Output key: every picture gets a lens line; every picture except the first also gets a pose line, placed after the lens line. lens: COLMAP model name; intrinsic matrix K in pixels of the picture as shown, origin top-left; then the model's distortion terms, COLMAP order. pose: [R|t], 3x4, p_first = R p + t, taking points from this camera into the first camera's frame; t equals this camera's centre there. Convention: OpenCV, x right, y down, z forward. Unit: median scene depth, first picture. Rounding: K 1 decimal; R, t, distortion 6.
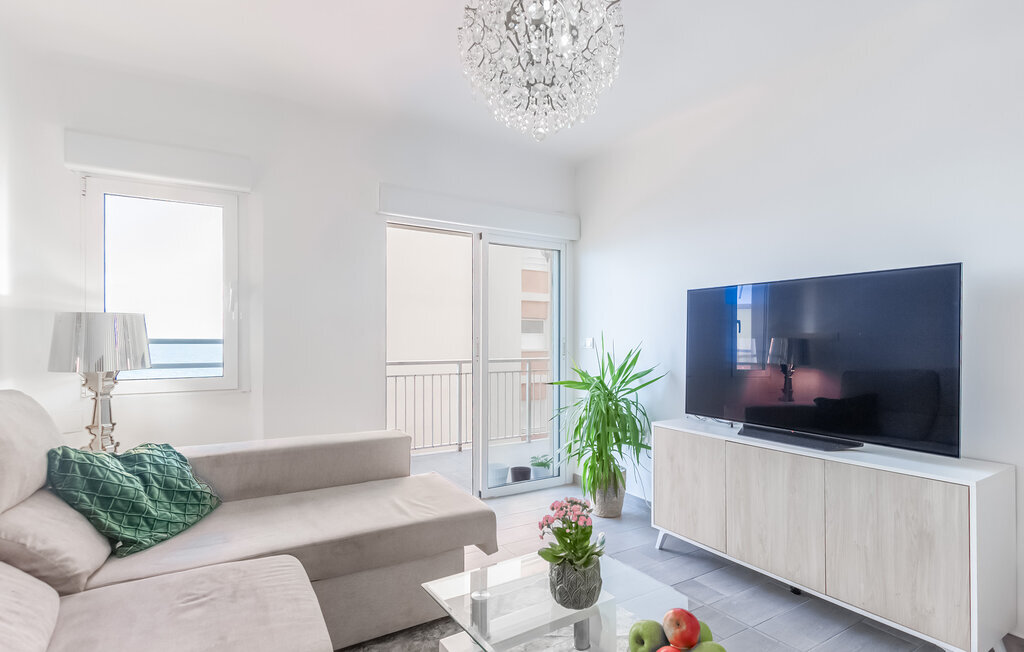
lens RADIAL K [[483.1, 0, 526.7], [0, 483.1, 327.6], [0, 0, 1]] dist [0.000370, -0.000538]
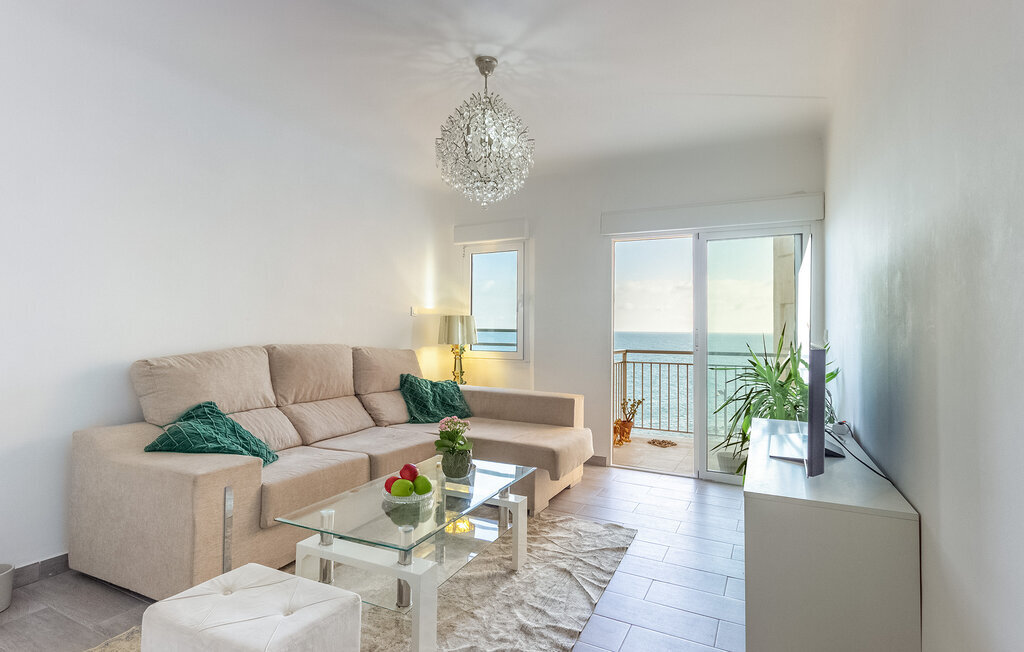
lens RADIAL K [[483.1, 0, 526.7], [0, 483.1, 327.6], [0, 0, 1]] dist [0.000370, -0.000538]
pose [[0.496509, 0.010837, -0.867964, 0.861979], [0.003744, 0.999886, 0.014625, -0.007509], [0.868024, -0.010511, 0.496412, 0.204357]]
